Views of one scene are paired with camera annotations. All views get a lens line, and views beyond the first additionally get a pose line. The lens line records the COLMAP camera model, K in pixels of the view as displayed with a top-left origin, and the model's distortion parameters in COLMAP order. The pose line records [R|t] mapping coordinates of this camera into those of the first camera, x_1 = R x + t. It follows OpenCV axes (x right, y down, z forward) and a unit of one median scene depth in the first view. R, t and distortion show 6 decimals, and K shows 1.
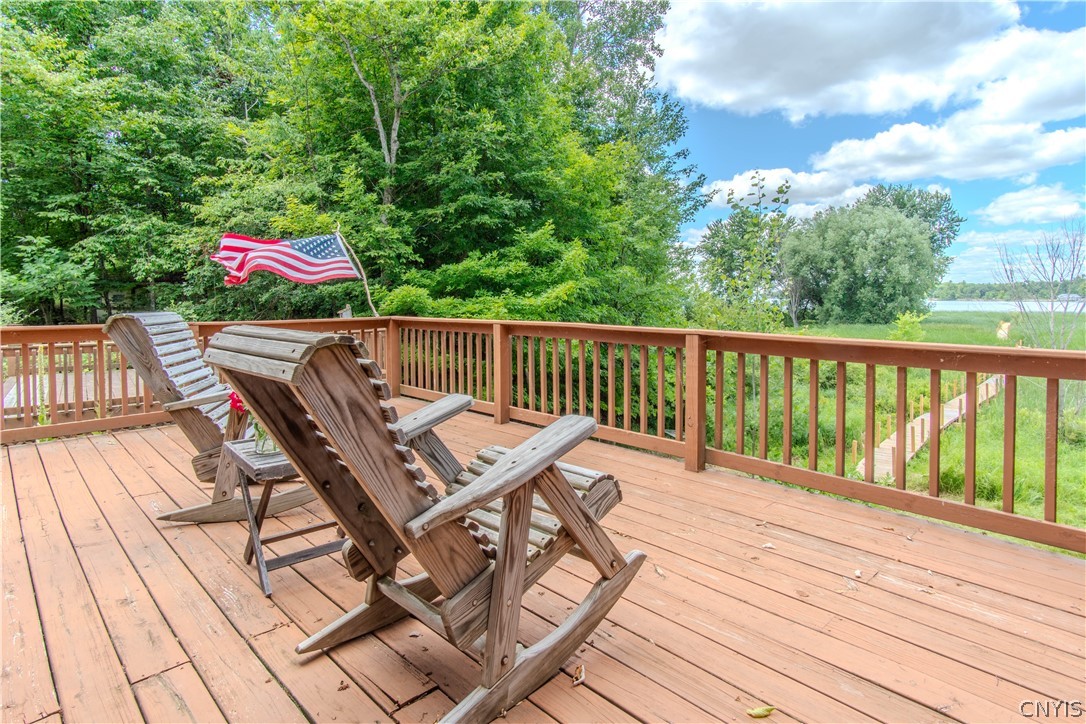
lens RADIAL K [[576.0, 0, 550.5], [0, 576.0, 366.1], [0, 0, 1]] dist [0.025066, 0.004981]
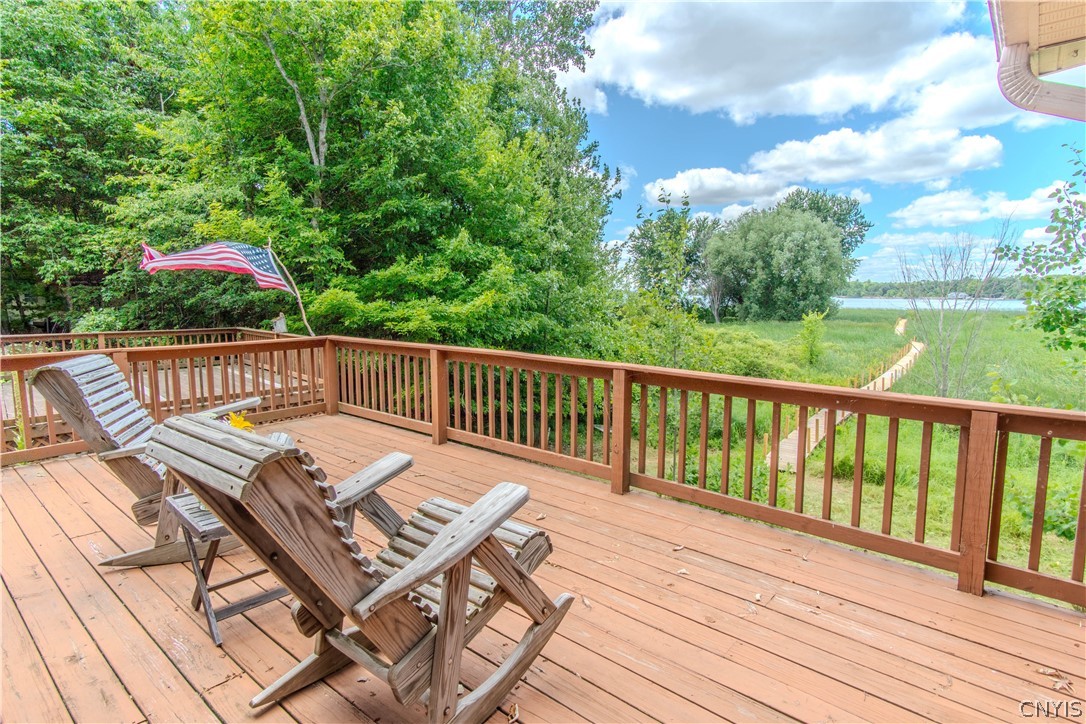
lens RADIAL K [[576.0, 0, 531.9], [0, 576.0, 347.7], [0, 0, 1]] dist [0.025066, 0.004981]
pose [[0.996688, -0.009318, 0.080789, -0.000135], [0.002175, 0.996113, 0.088056, -0.202774], [-0.081295, -0.087589, 0.992834, -0.043262]]
